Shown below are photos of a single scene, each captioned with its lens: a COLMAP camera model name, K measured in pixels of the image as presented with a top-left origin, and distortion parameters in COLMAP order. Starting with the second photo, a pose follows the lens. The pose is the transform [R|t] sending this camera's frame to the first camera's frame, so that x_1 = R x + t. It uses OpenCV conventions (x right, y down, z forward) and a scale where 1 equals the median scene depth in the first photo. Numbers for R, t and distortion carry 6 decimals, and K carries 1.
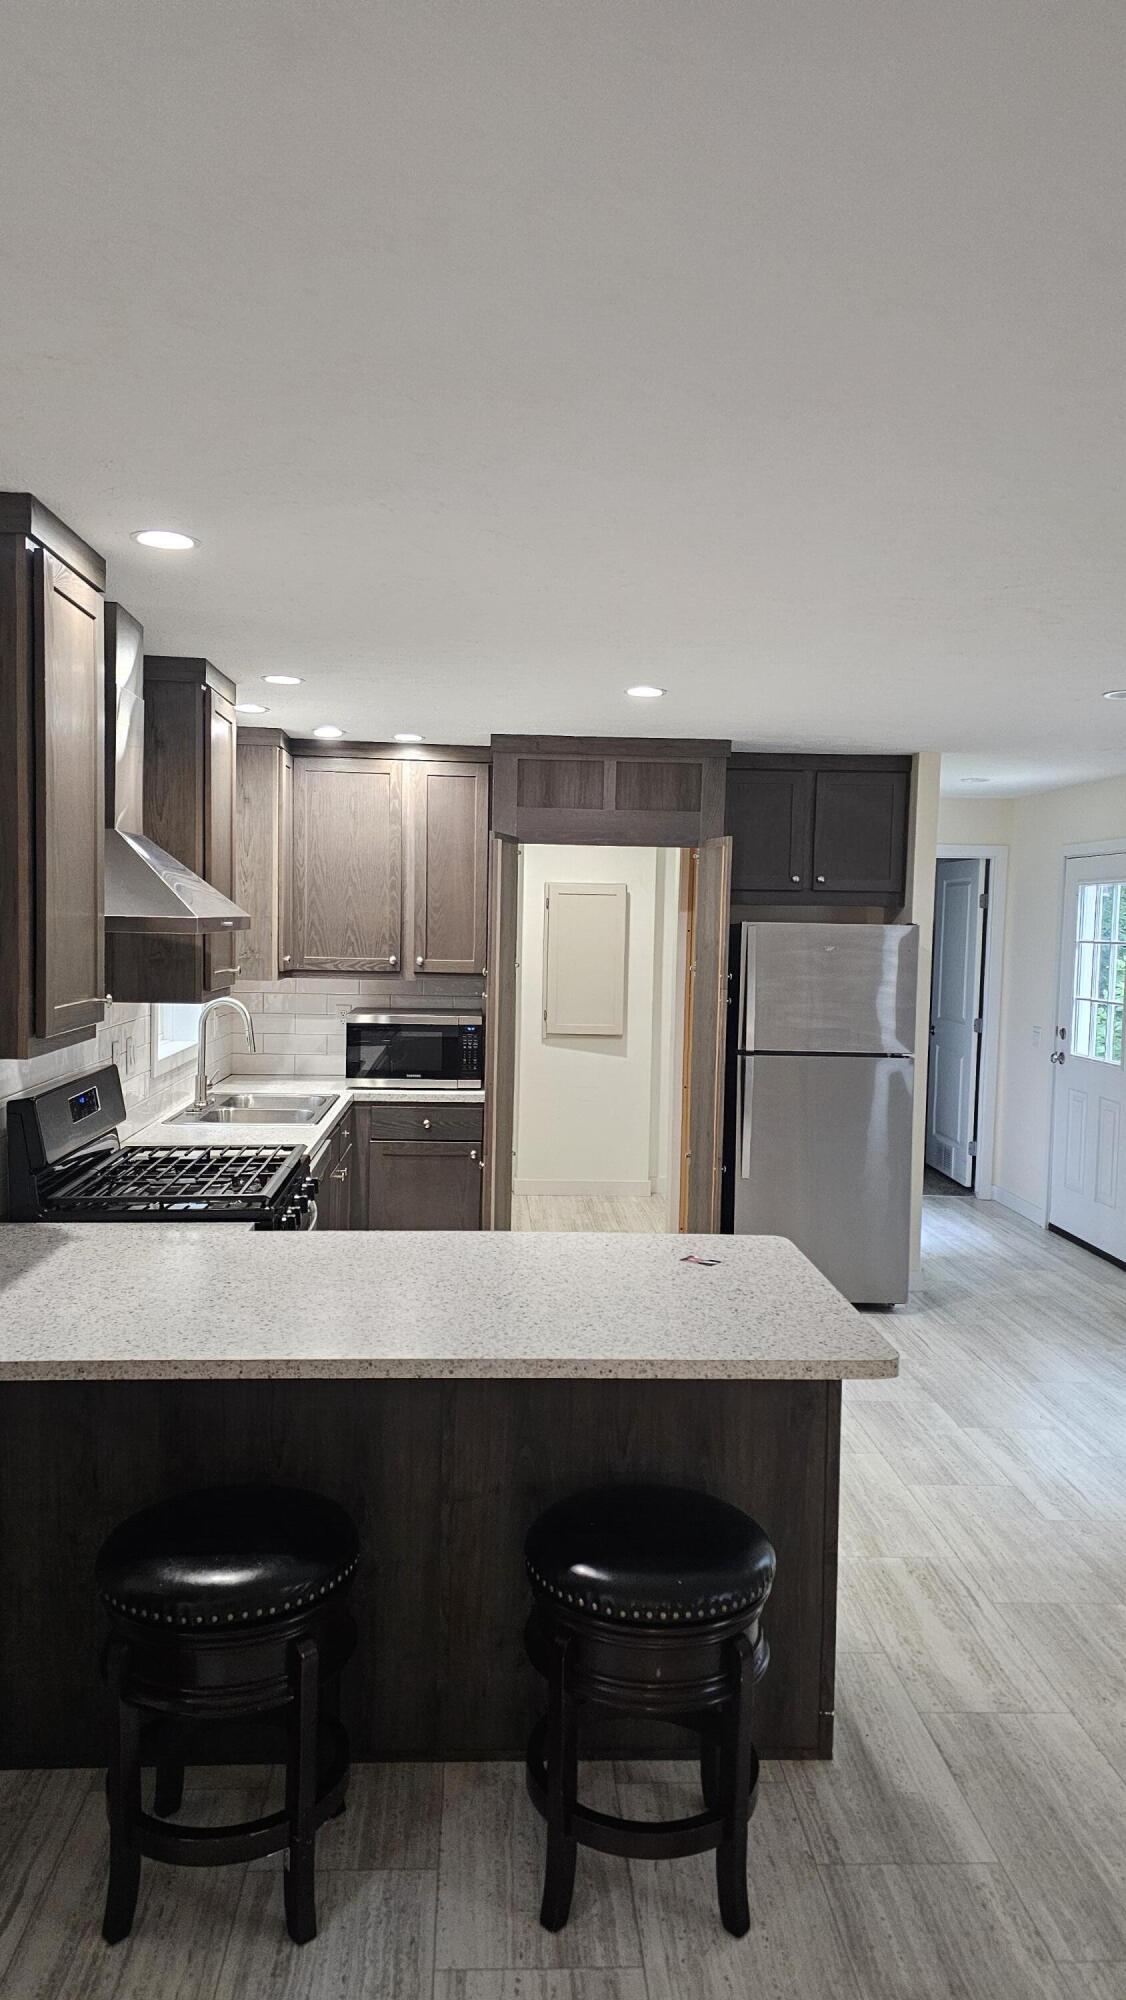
lens RADIAL K [[1348.0, 0, 570.1], [0, 1348.0, 1043.3], [0, 0, 1]] dist [0.078567, -0.064389]
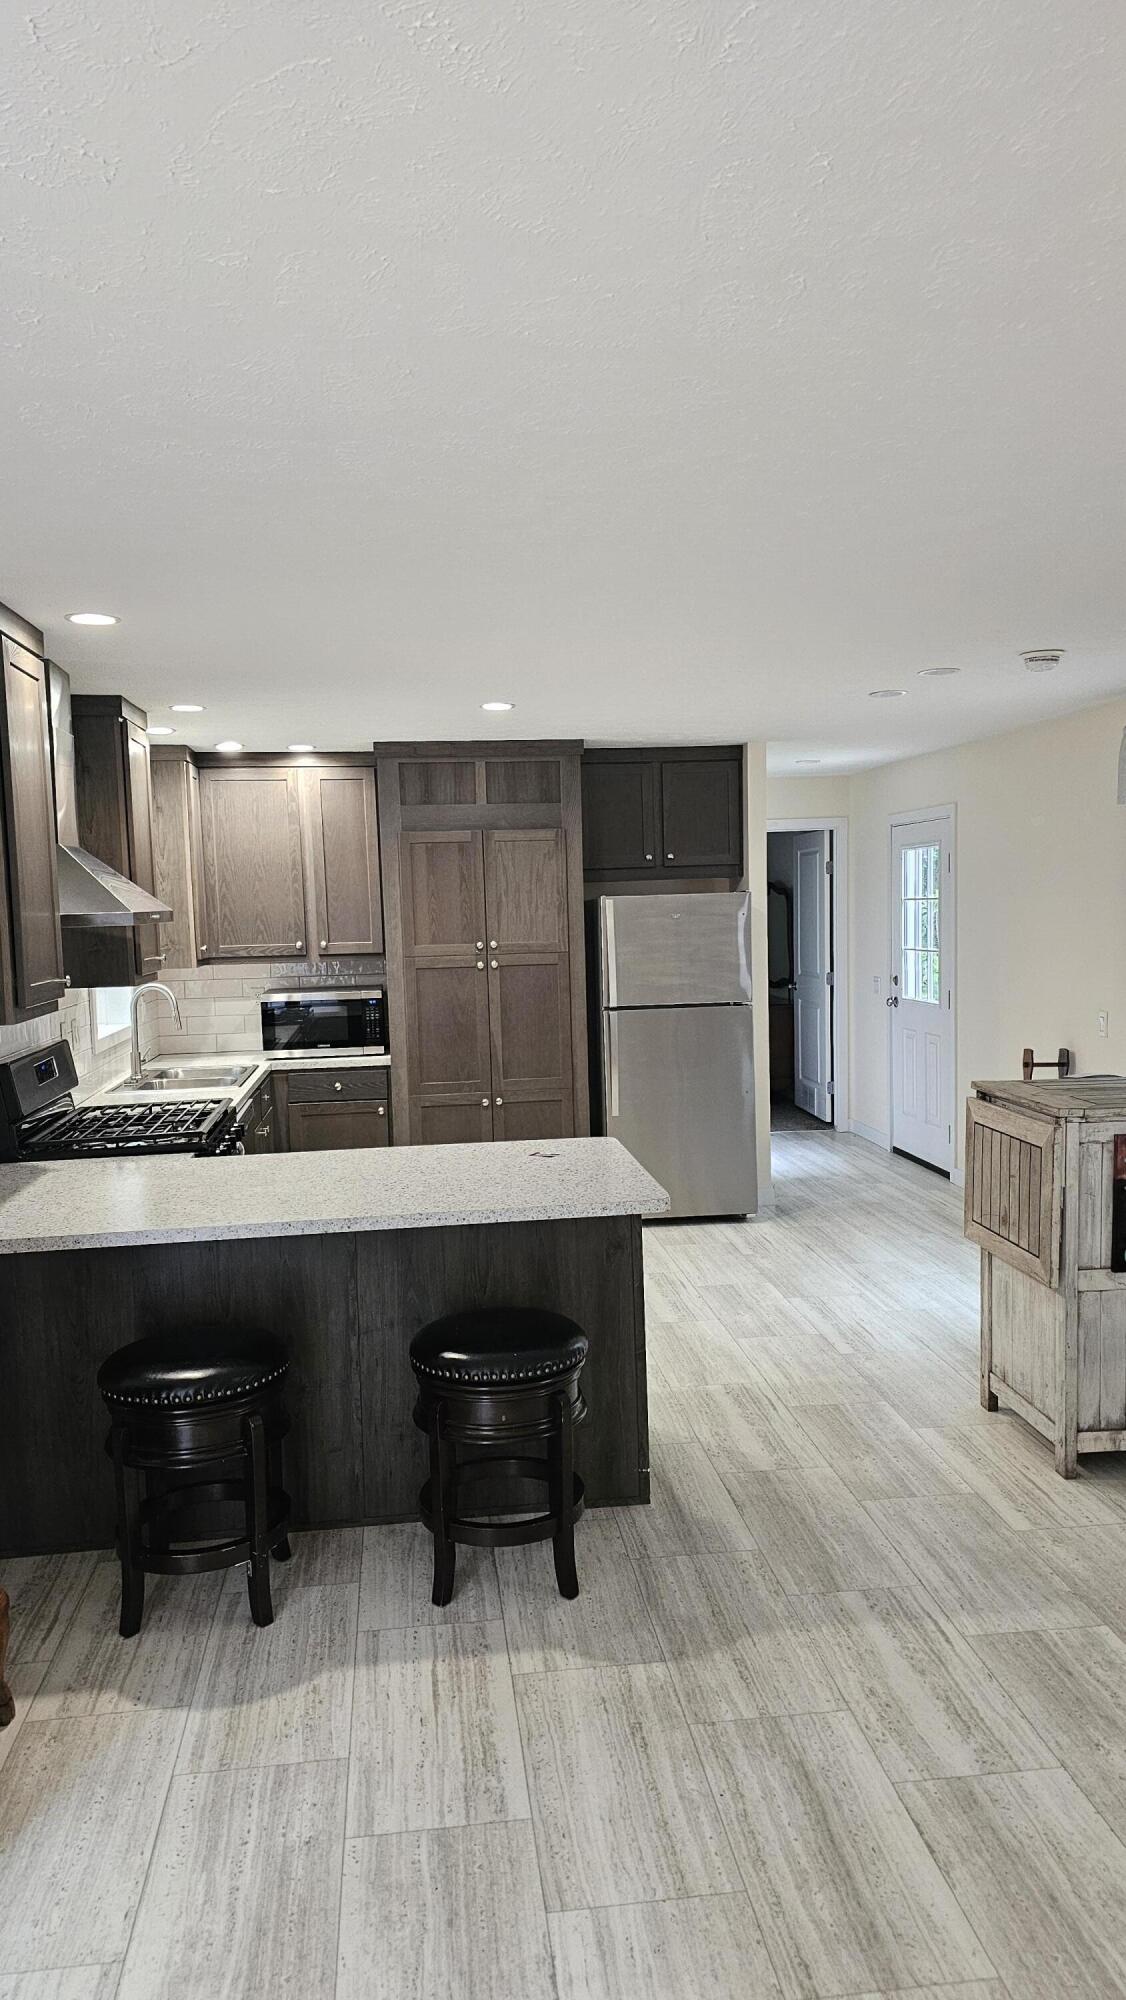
lens RADIAL K [[1348.0, 0, 570.1], [0, 1348.0, 1043.3], [0, 0, 1]] dist [0.078567, -0.064389]
pose [[0.996786, -0.056390, 0.056907, 0.036355], [0.055676, 0.998350, 0.014062, 0.024486], [-0.057606, -0.010849, 0.998280, -0.205309]]
